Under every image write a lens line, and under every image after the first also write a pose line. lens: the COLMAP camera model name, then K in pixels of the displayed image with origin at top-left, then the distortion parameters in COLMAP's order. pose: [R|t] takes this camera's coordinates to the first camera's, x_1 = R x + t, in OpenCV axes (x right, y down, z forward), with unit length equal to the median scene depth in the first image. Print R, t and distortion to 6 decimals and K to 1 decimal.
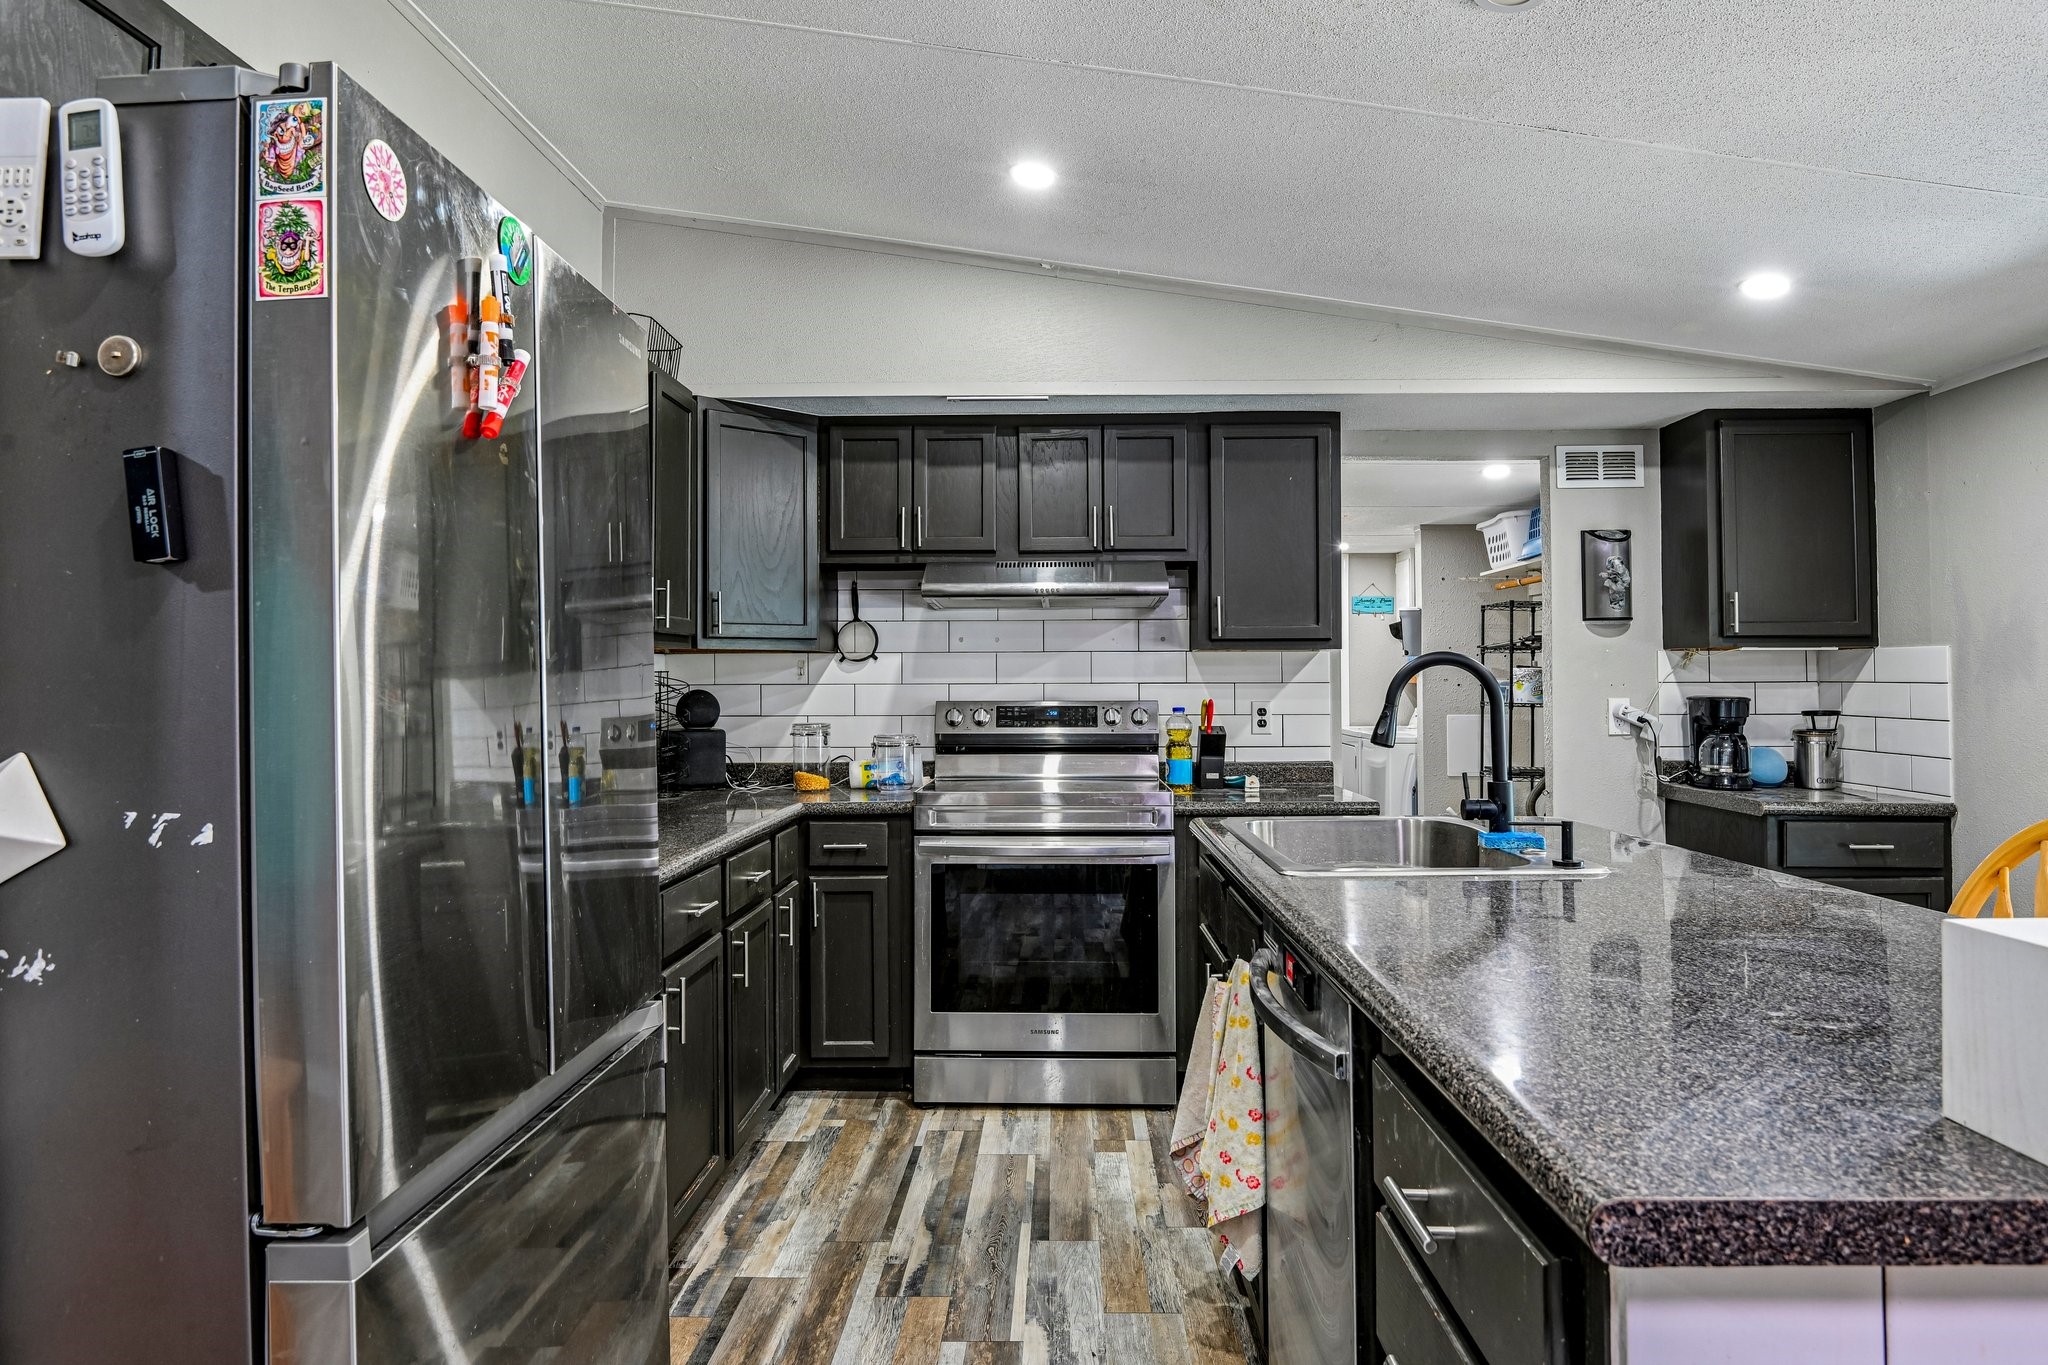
lens RADIAL K [[1231.9, 0, 1059.4], [0, 1231.9, 644.3], [0, 0, 1]] dist [-0.018286, 0.000105]
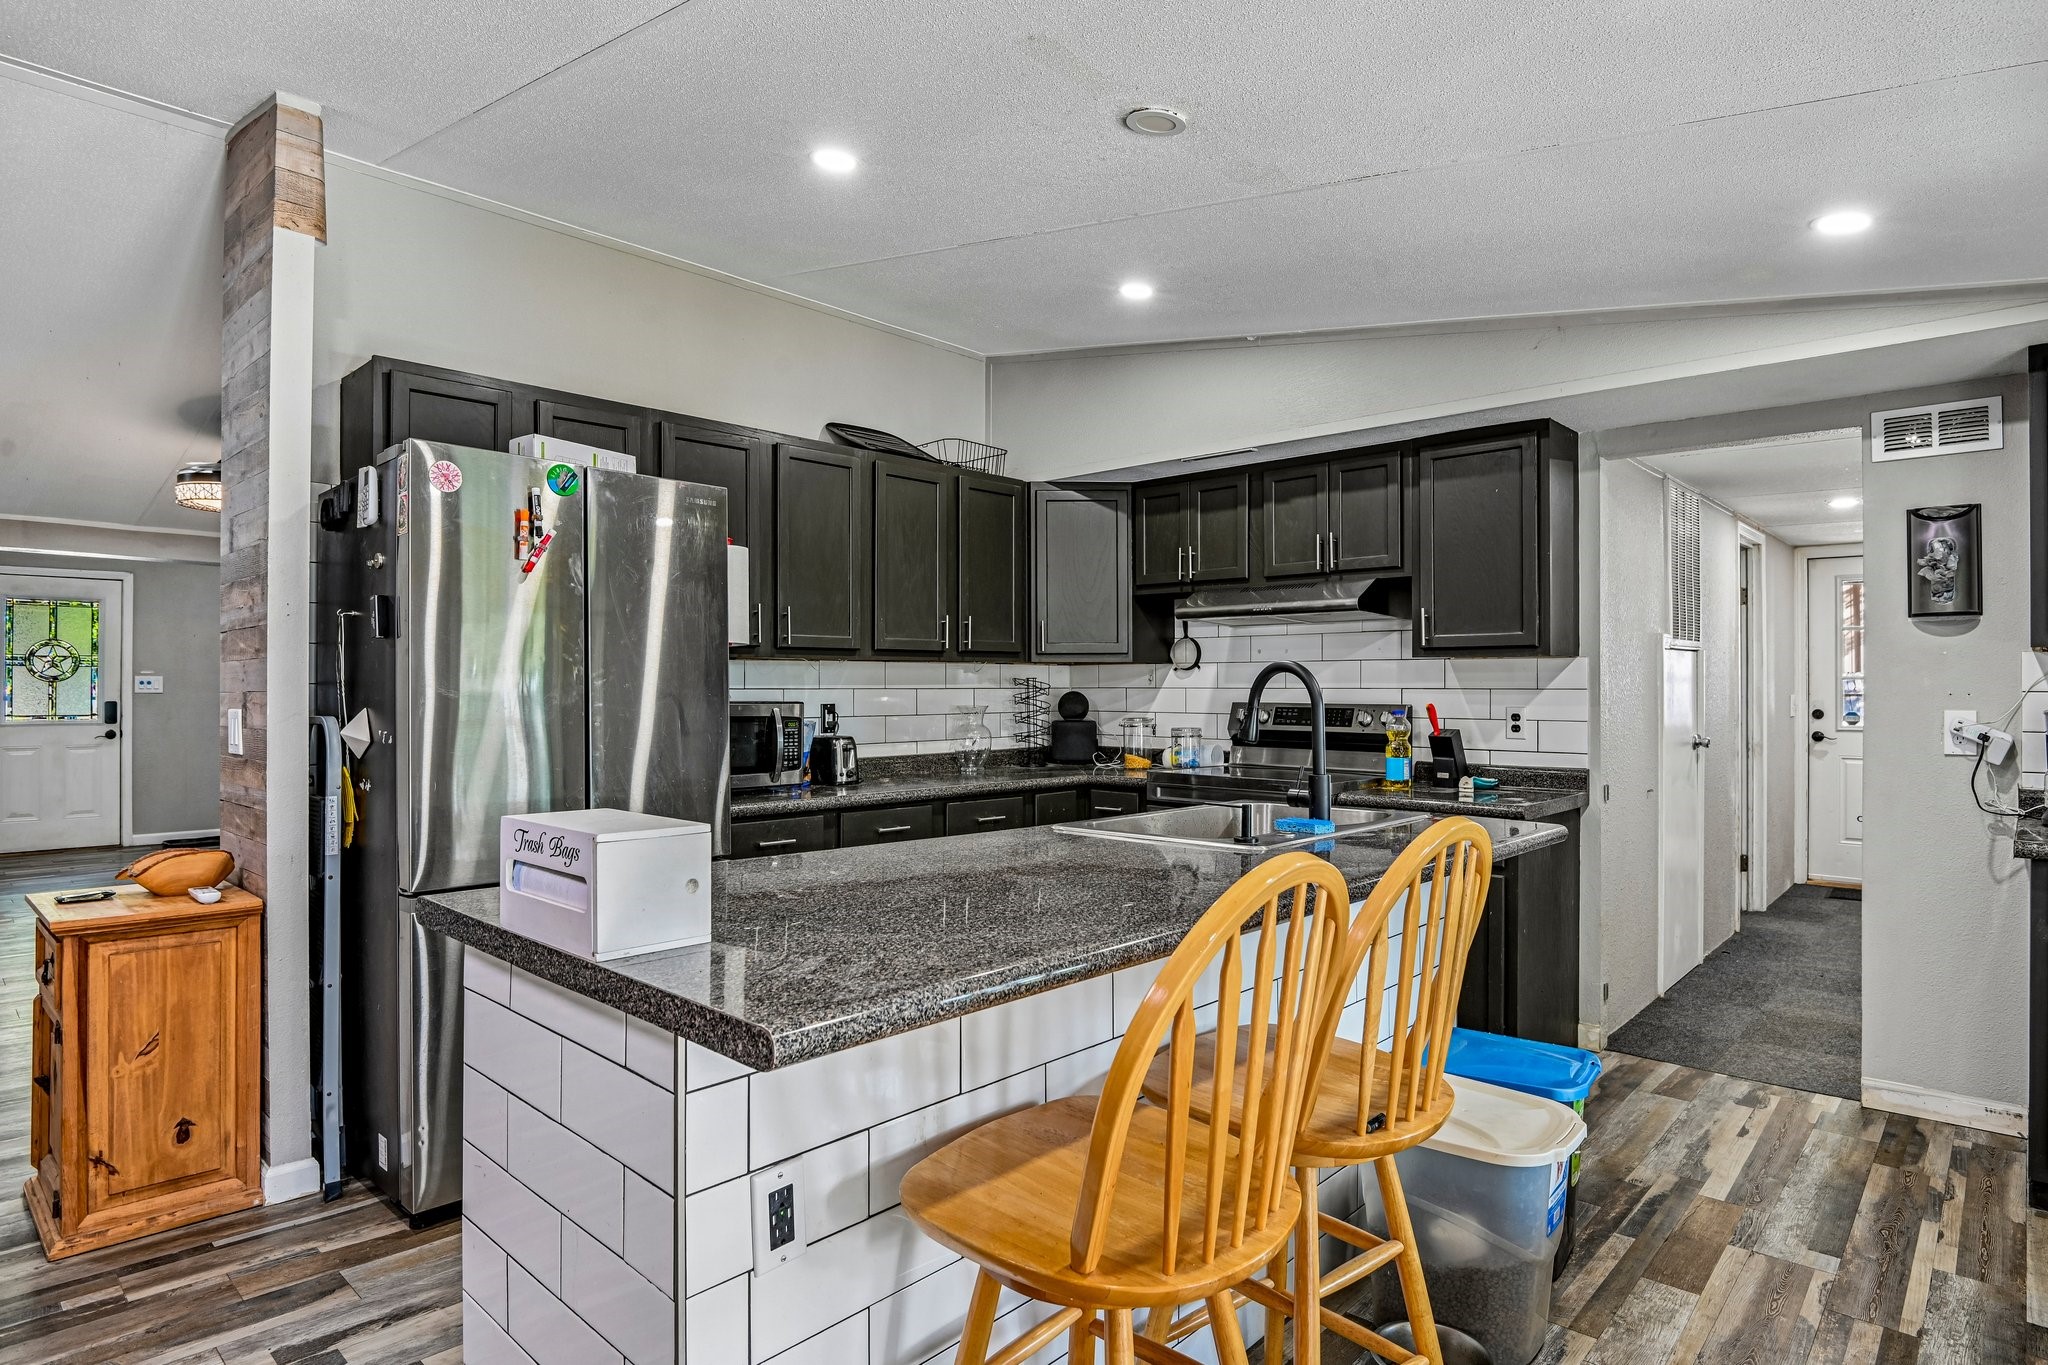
lens RADIAL K [[1126.9, 0, 1024.1], [0, 1126.9, 681.5], [0, 0, 1]] dist [-0.018632, -0.003904]
pose [[0.743233, 0.001612, -0.669031, 0.502837], [0.015226, 0.999697, 0.019324, 0.000742], [0.668859, -0.024549, 0.742984, 0.030357]]
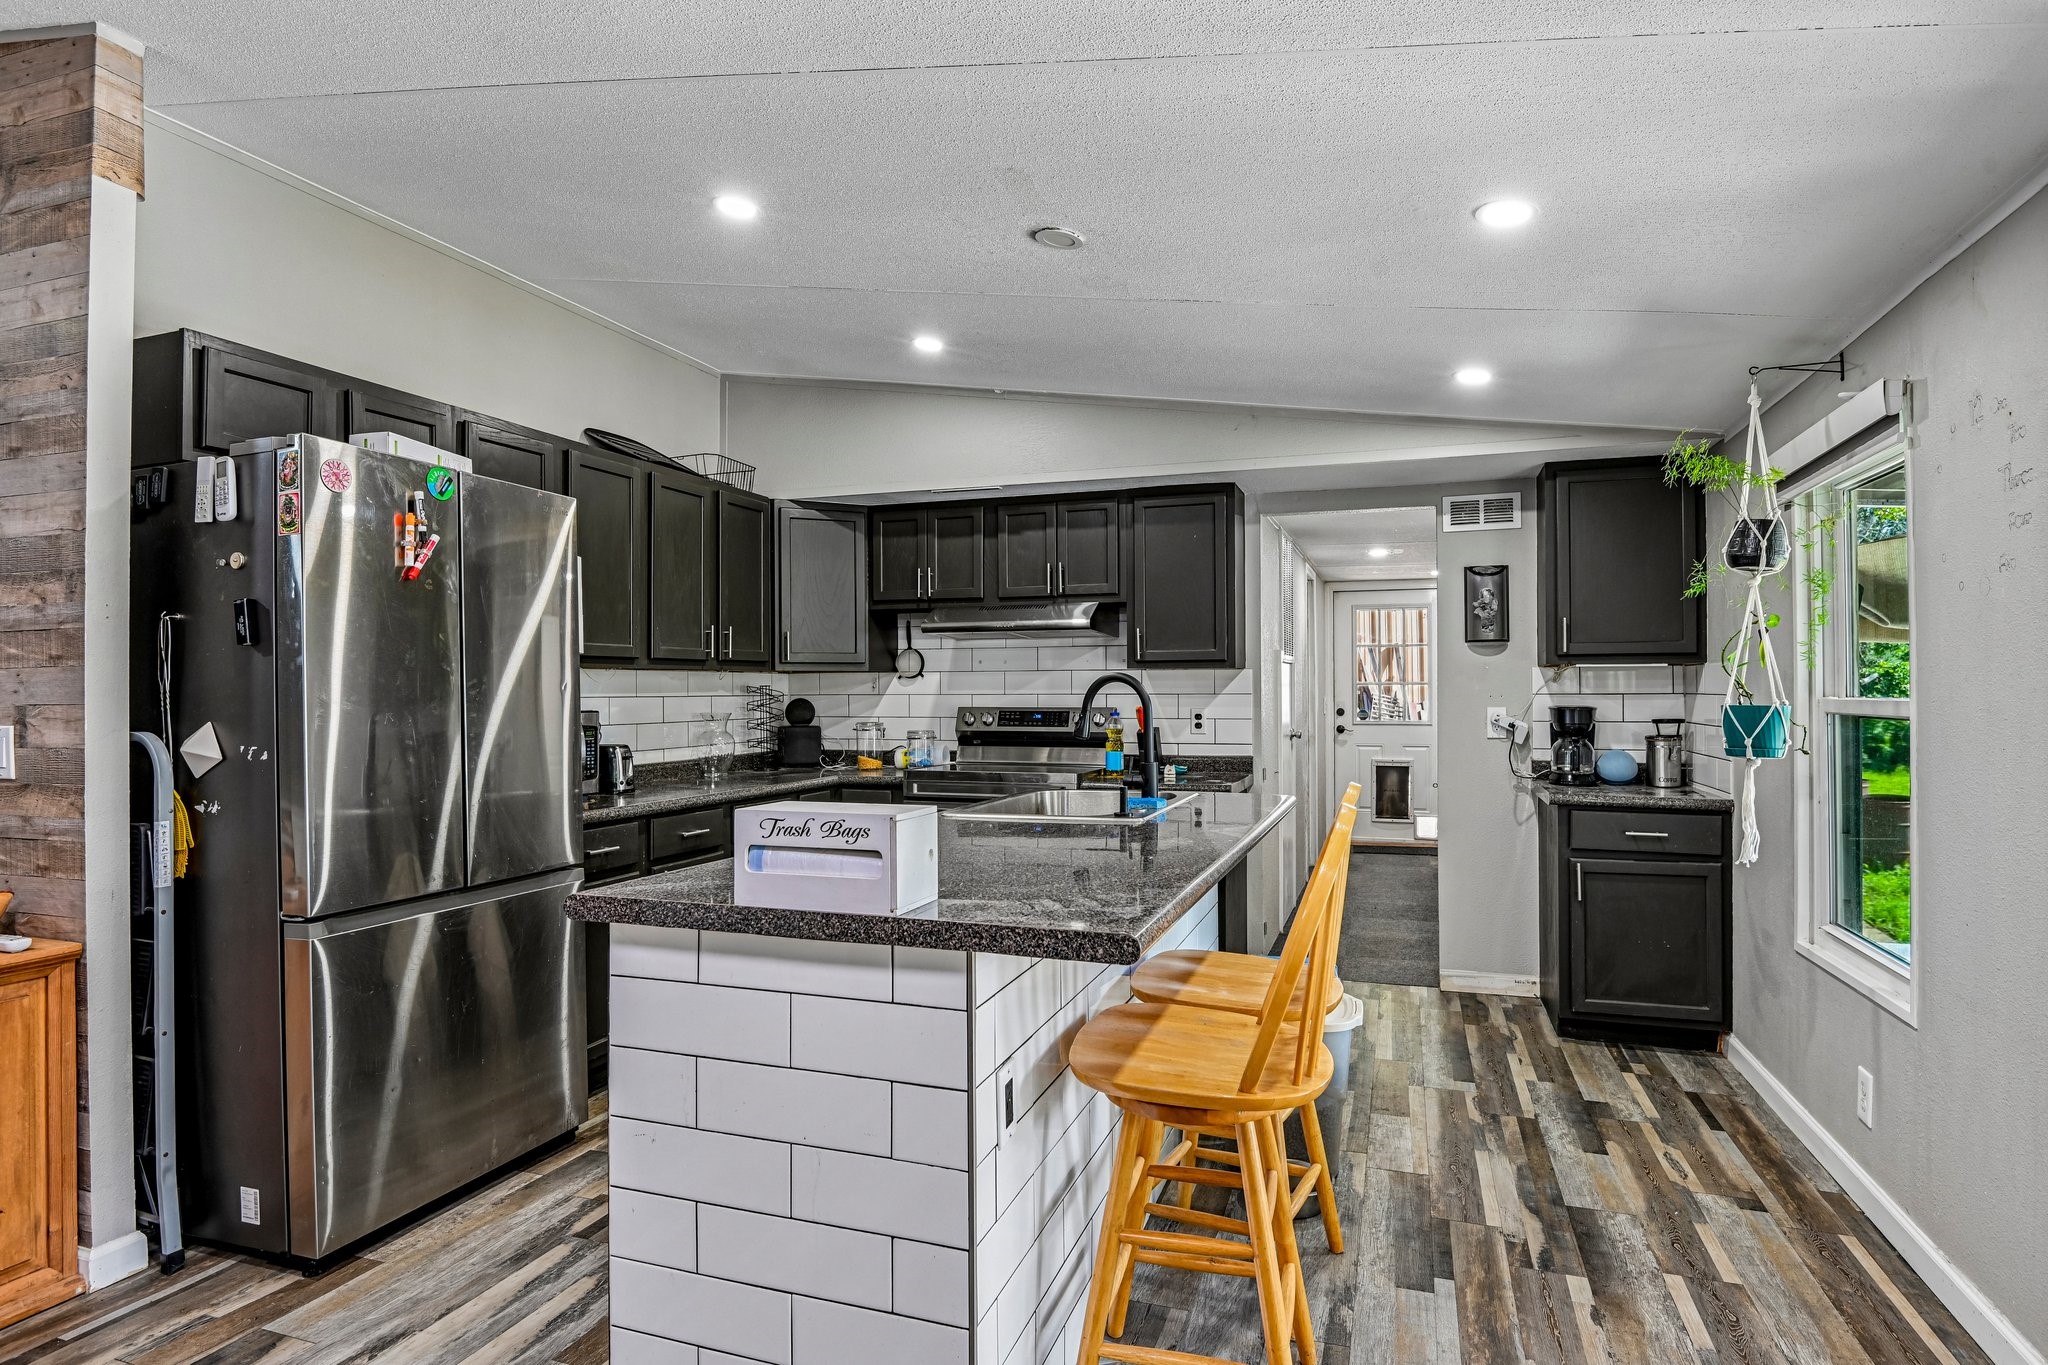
lens RADIAL K [[1120.8, 0, 1046.2], [0, 1120.8, 680.8], [0, 0, 1]] dist [-0.017970, -0.001672]
pose [[0.953354, -0.002517, -0.301845, 0.378474], [0.008597, 0.999786, 0.018816, -0.006034], [0.301733, -0.020534, 0.953171, -0.167851]]
